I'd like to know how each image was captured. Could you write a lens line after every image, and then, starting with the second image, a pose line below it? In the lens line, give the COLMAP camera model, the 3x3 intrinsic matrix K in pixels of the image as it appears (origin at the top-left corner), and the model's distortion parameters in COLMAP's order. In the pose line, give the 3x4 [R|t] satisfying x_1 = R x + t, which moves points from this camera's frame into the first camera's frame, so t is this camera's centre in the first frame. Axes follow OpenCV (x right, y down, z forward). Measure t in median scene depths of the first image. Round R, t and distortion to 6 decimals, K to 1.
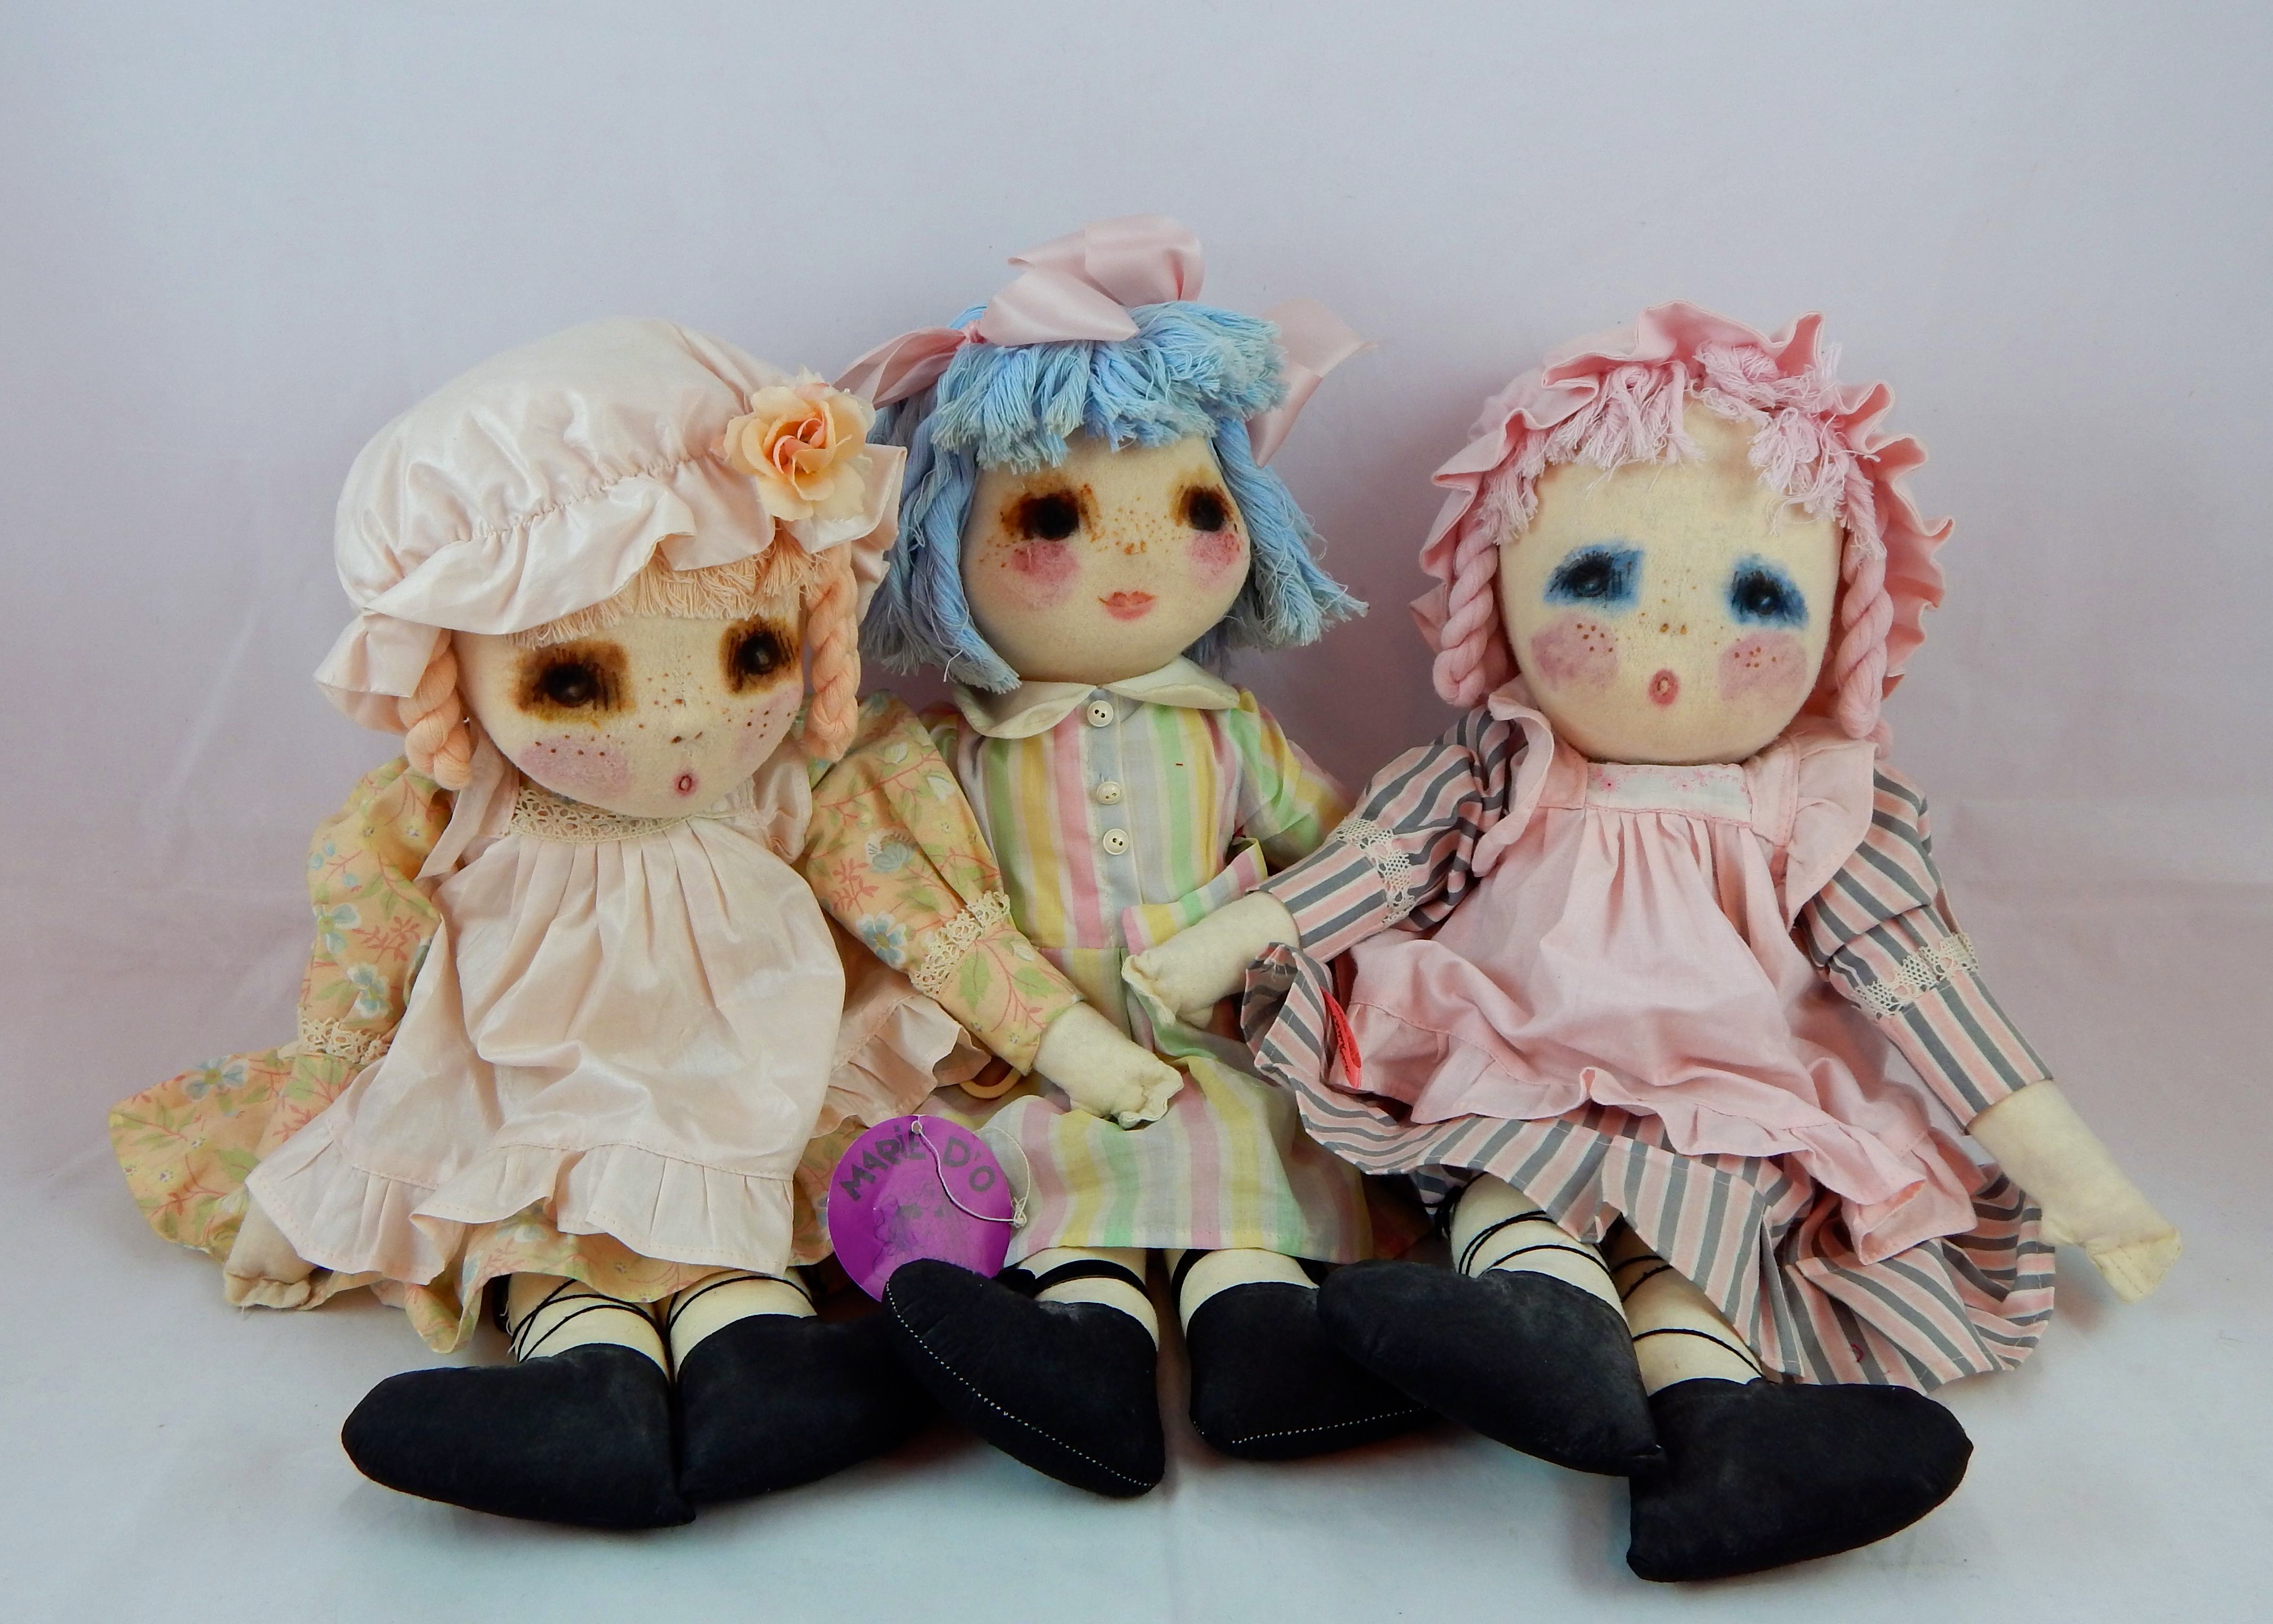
lens RADIAL K [[2056.3, 0, 1136.5], [0, 2056.3, 812.0], [0, 0, 1]] dist [0.044381, -0.084368]
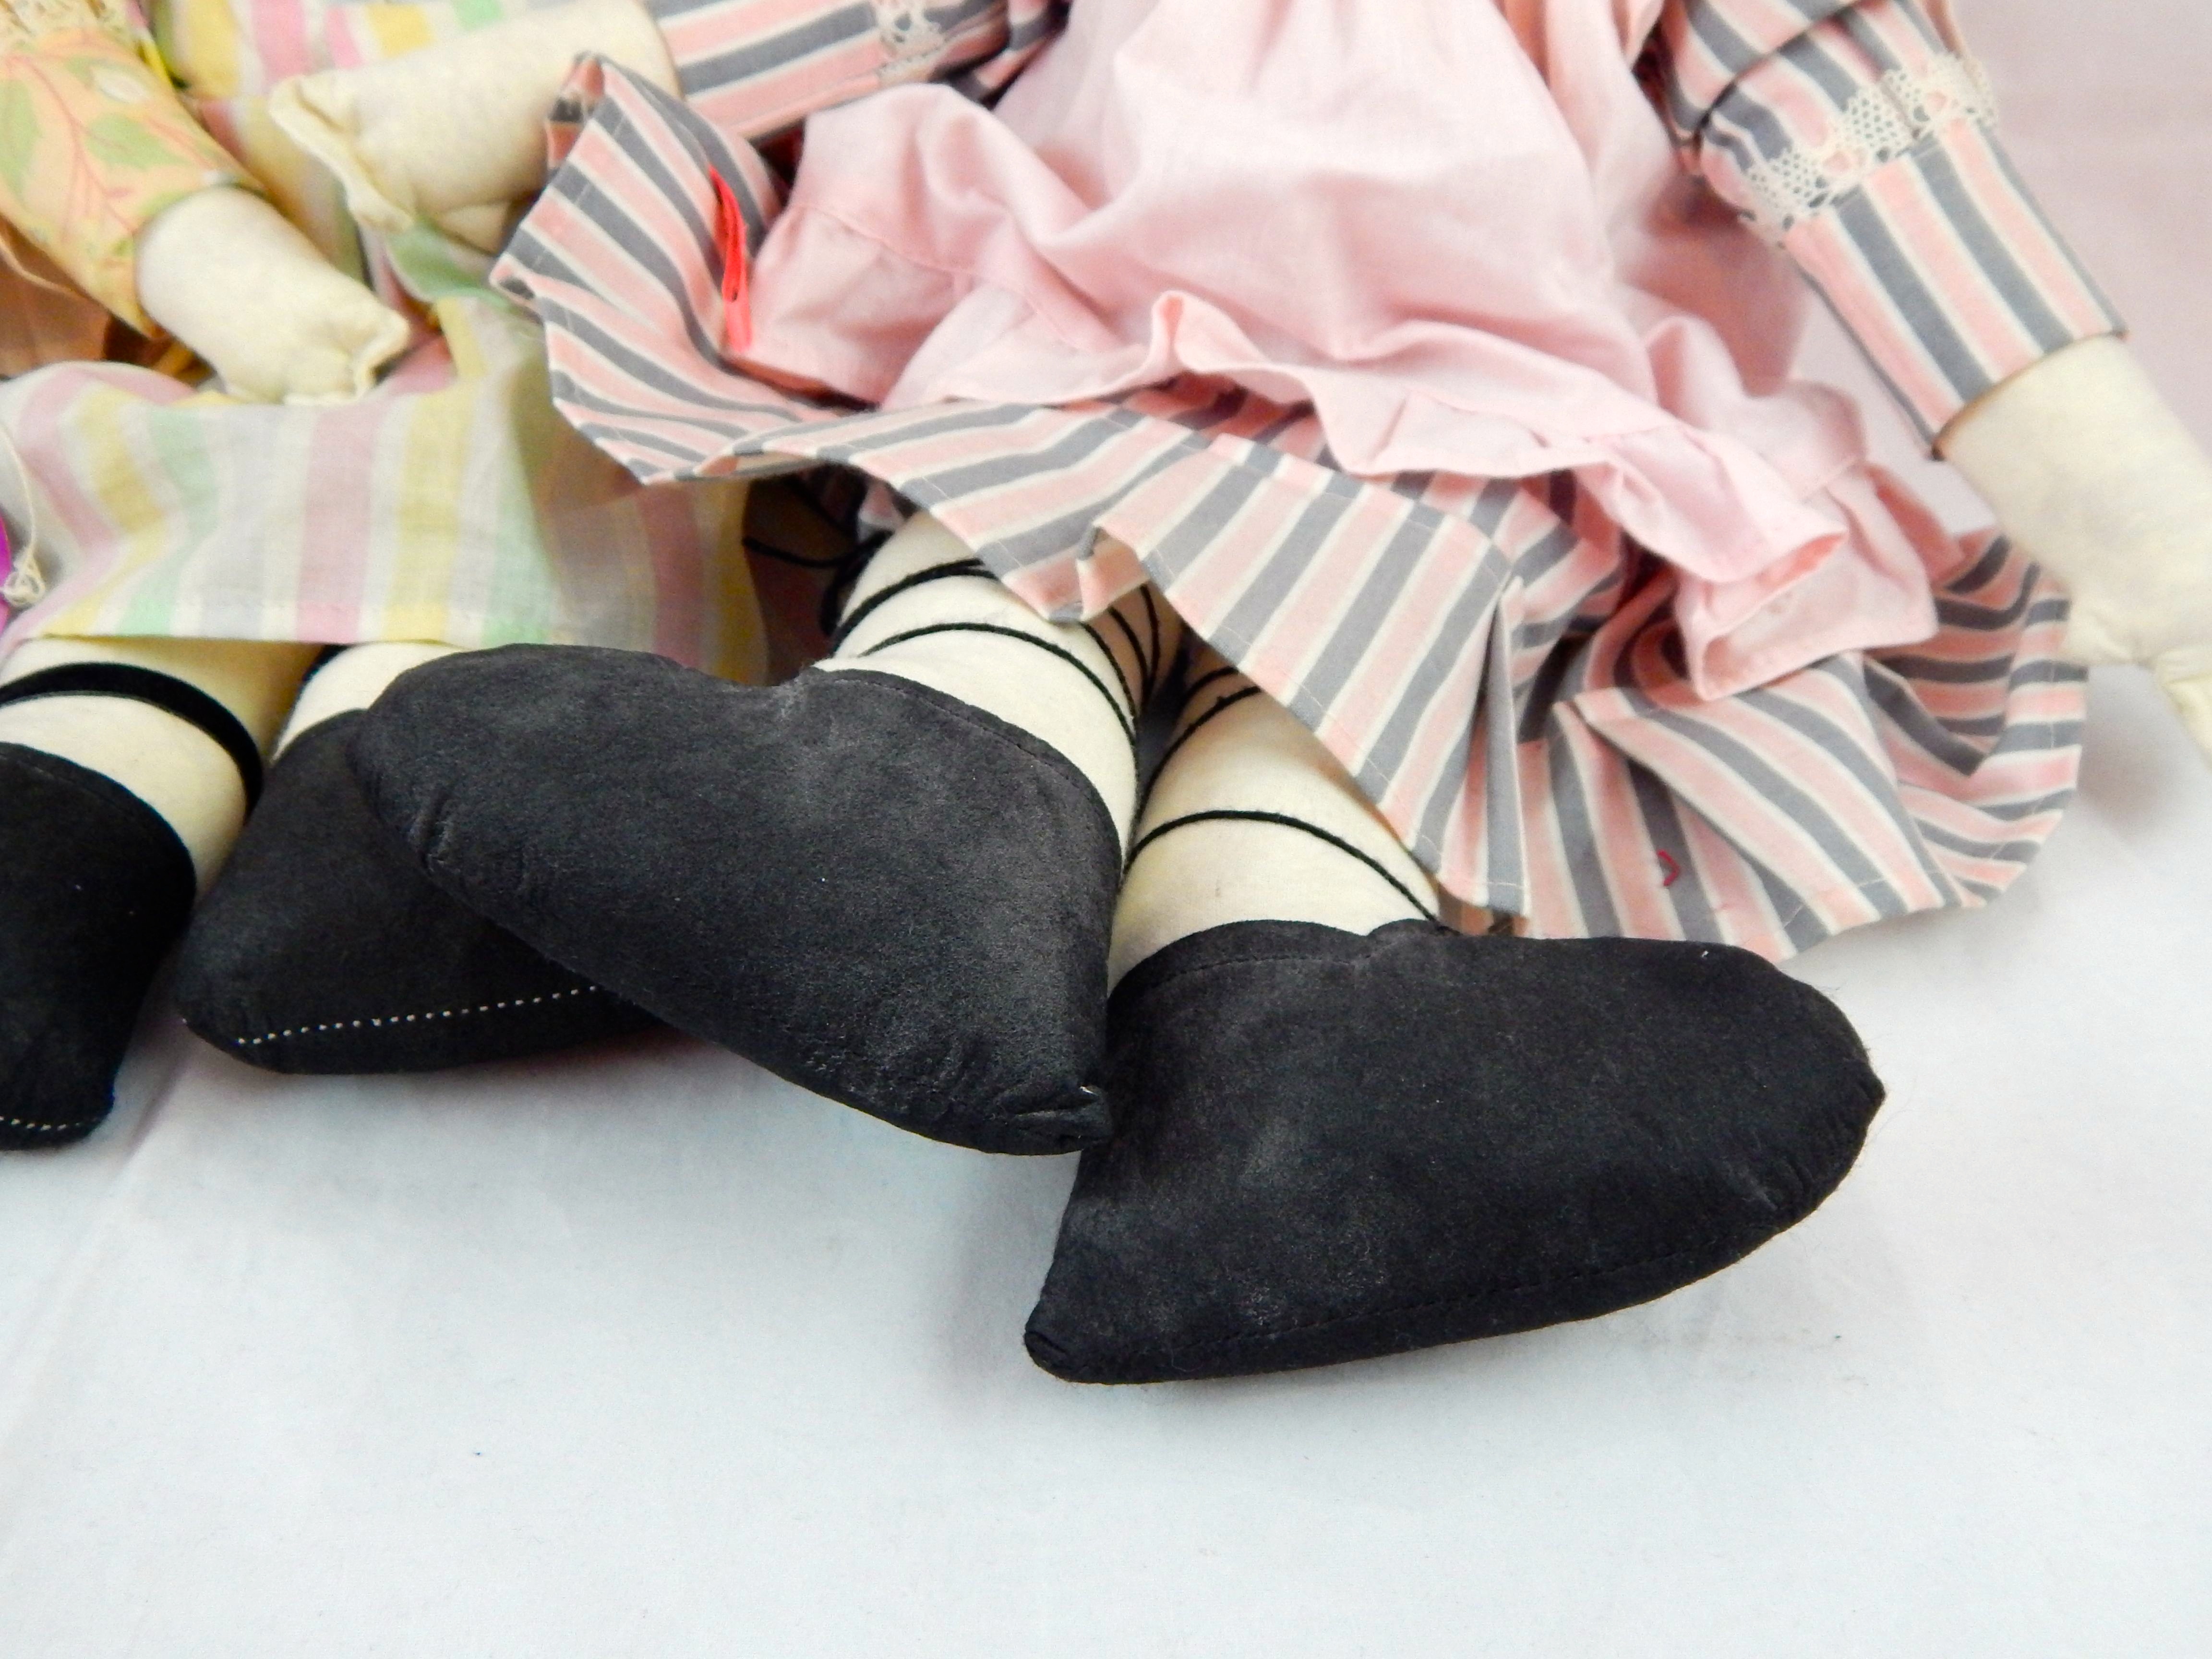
lens RADIAL K [[1894.6, 0, 1106.0], [0, 1894.6, 829.5], [0, 0, 1]] dist [0.019628, -0.021018]
pose [[0.999758, 0.015019, -0.016092, 0.203881], [-0.010712, 0.970619, 0.240384, 0.133336], [0.019229, -0.240154, 0.970544, 0.513992]]
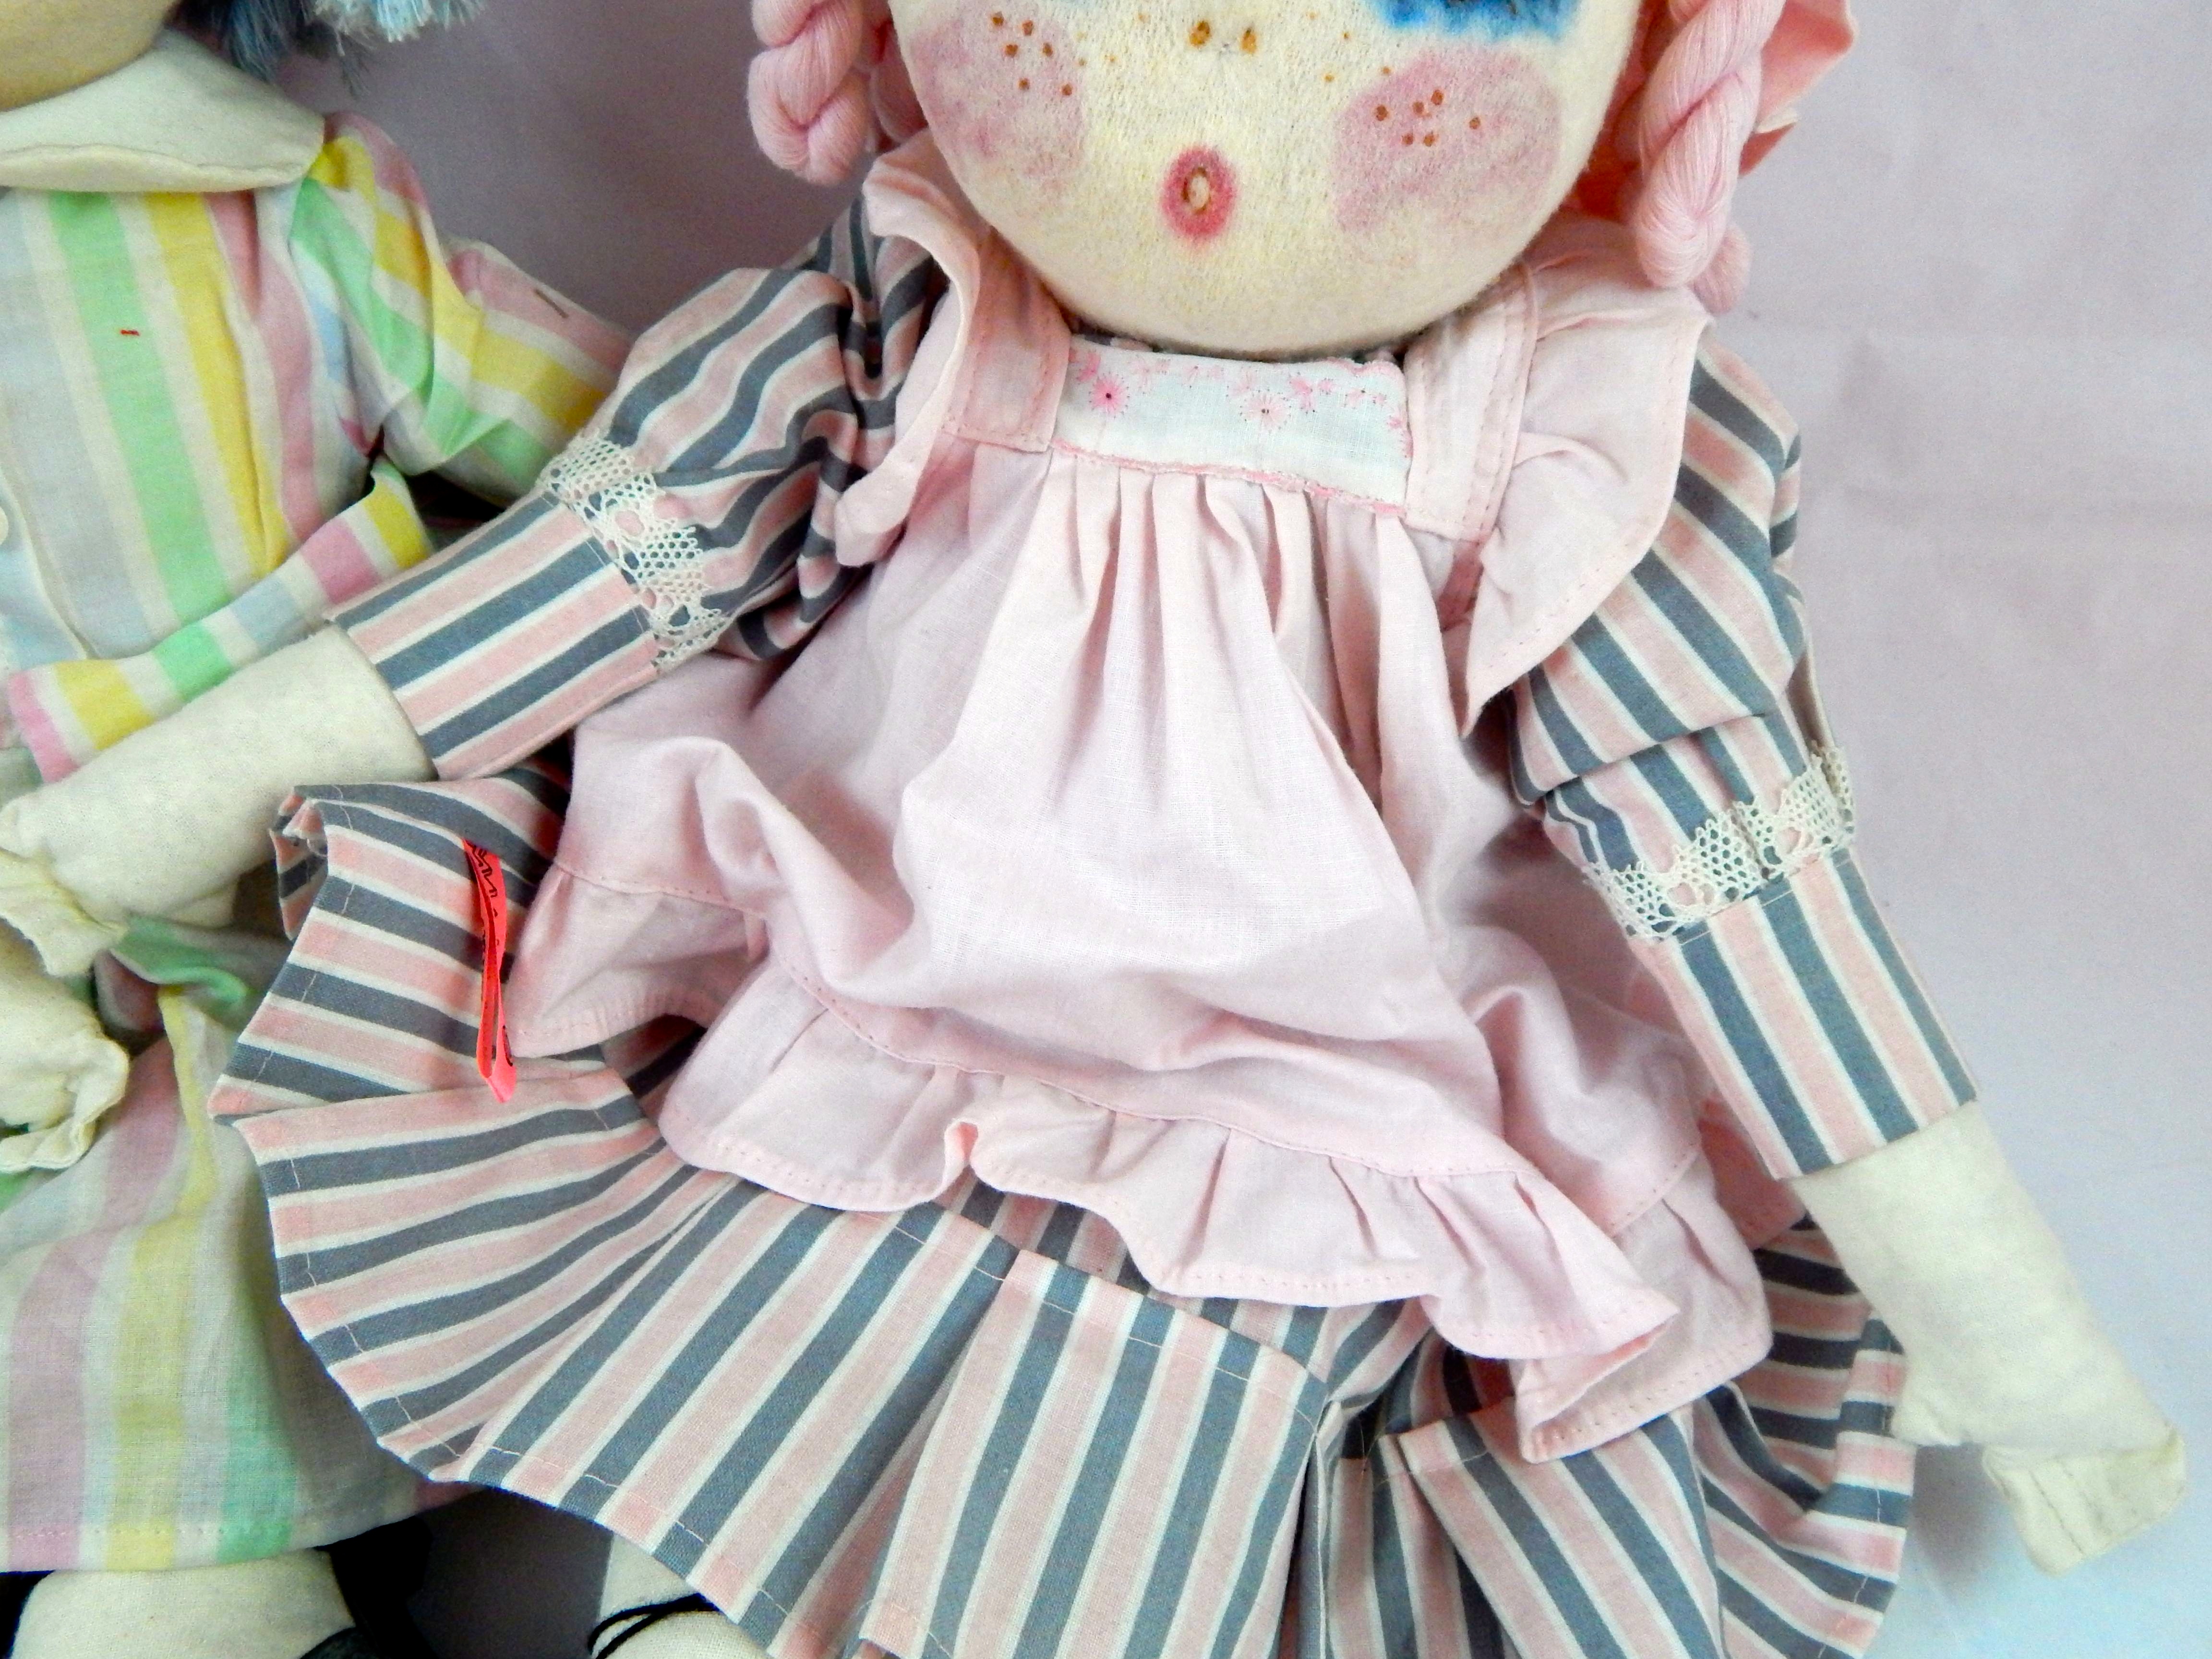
lens RADIAL K [[1894.6, 0, 1106.0], [0, 1894.6, 829.5], [0, 0, 1]] dist [0.019628, -0.021018]
pose [[0.999257, 0.001015, 0.038538, 0.223890], [-0.015135, 0.929717, 0.367963, -0.081058], [-0.035456, -0.368272, 0.929042, 0.613103]]
